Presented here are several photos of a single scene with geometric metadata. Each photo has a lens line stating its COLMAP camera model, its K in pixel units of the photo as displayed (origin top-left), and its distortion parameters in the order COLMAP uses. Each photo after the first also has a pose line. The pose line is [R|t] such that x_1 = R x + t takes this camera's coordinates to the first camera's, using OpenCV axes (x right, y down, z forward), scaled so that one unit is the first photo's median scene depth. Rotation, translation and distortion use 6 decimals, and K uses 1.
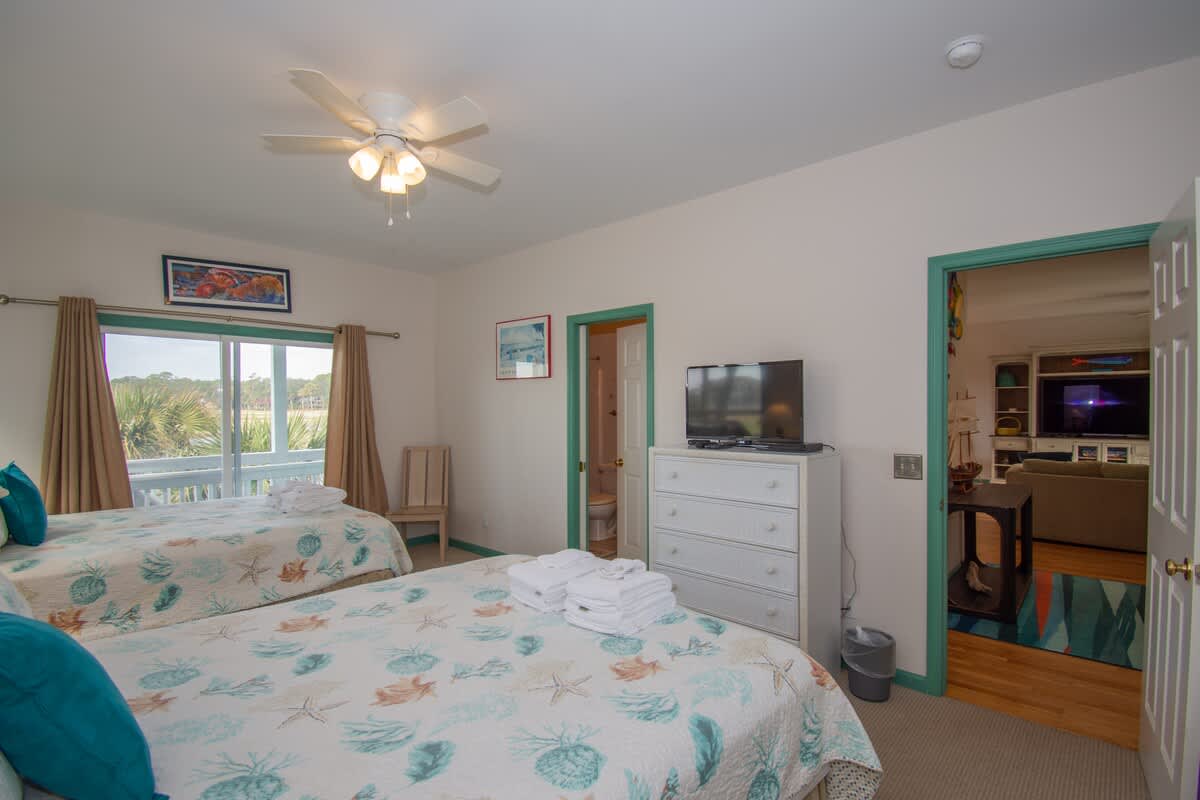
lens RADIAL K [[543.6, 0, 599.6], [0, 543.6, 397.8], [0, 0, 1]] dist [0.026391, -0.028252]
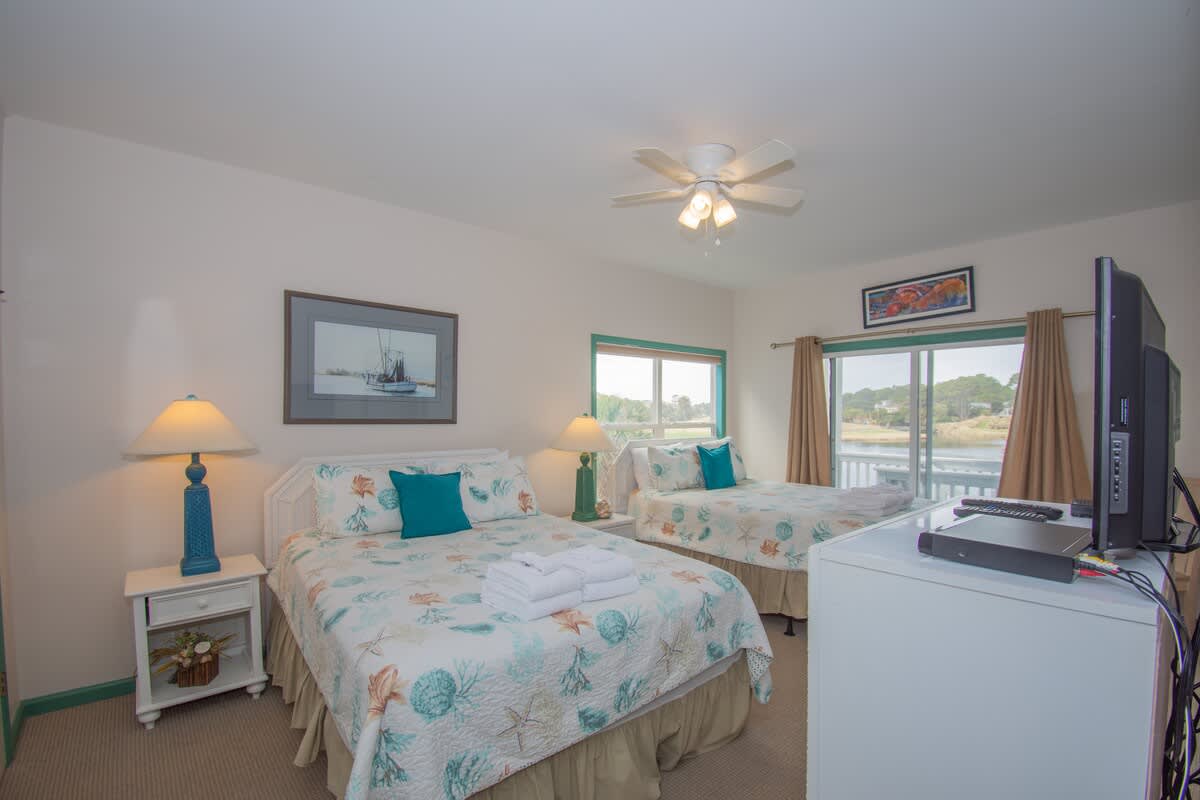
lens RADIAL K [[532.6, 0, 605.4], [0, 532.6, 412.9], [0, 0, 1]] dist [0.000005, -0.025460]
pose [[-0.092771, 0.002960, -0.995683, 0.427163], [0.011655, 0.999930, 0.001886, 0.008992], [0.995619, -0.011430, -0.092799, 0.497920]]
